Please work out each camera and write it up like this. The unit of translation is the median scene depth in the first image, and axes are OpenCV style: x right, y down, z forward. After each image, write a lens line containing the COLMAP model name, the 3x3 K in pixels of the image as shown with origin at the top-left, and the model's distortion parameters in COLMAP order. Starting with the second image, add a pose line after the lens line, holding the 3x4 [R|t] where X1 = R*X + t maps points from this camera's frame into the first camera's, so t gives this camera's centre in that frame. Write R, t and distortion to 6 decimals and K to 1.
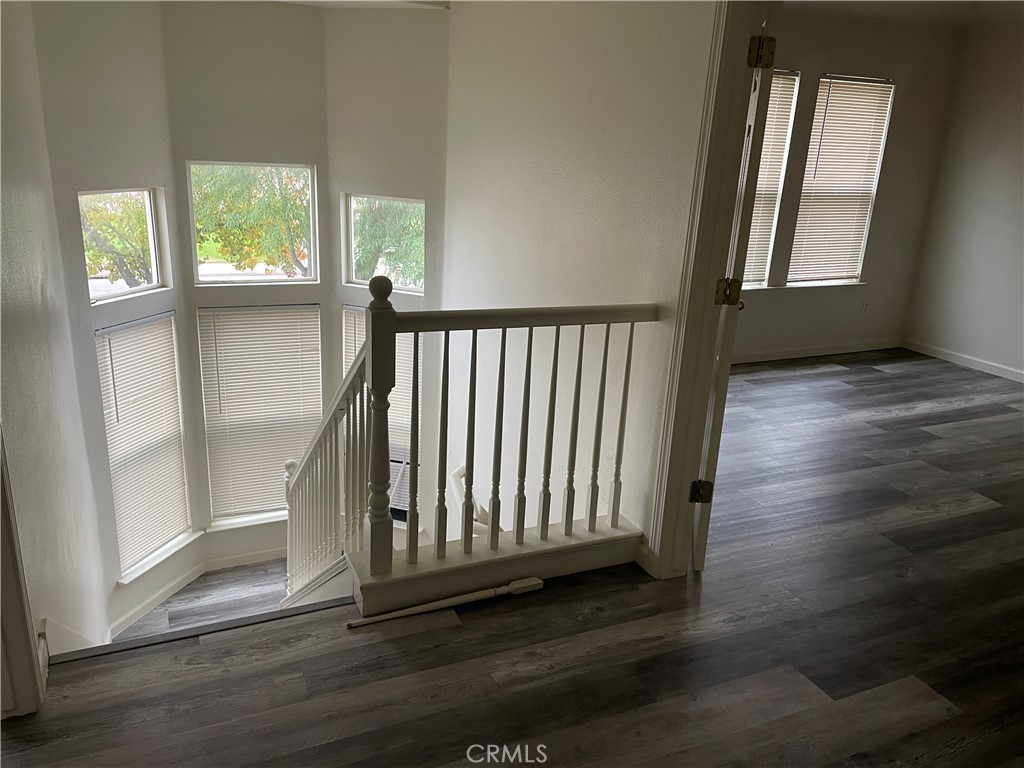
lens RADIAL K [[774.5, 0, 507.9], [0, 774.5, 379.6], [0, 0, 1]] dist [0.110909, -0.144673]
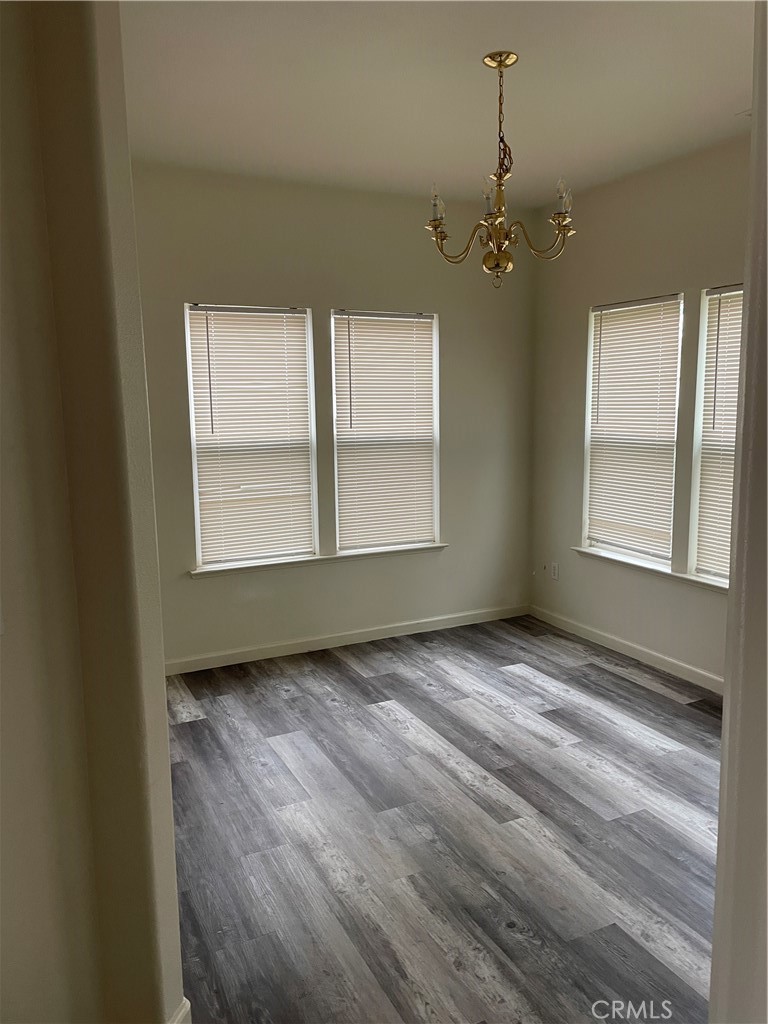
lens RADIAL K [[778.6, 0, 383.8], [0, 778.6, 500.7], [0, 0, 1]] dist [0.112001, -0.137889]
pose [[0.997723, -0.065680, 0.015319, 0.440556], [0.067322, 0.983496, -0.167935, -0.040151], [-0.004036, 0.168584, 0.985679, 0.213272]]
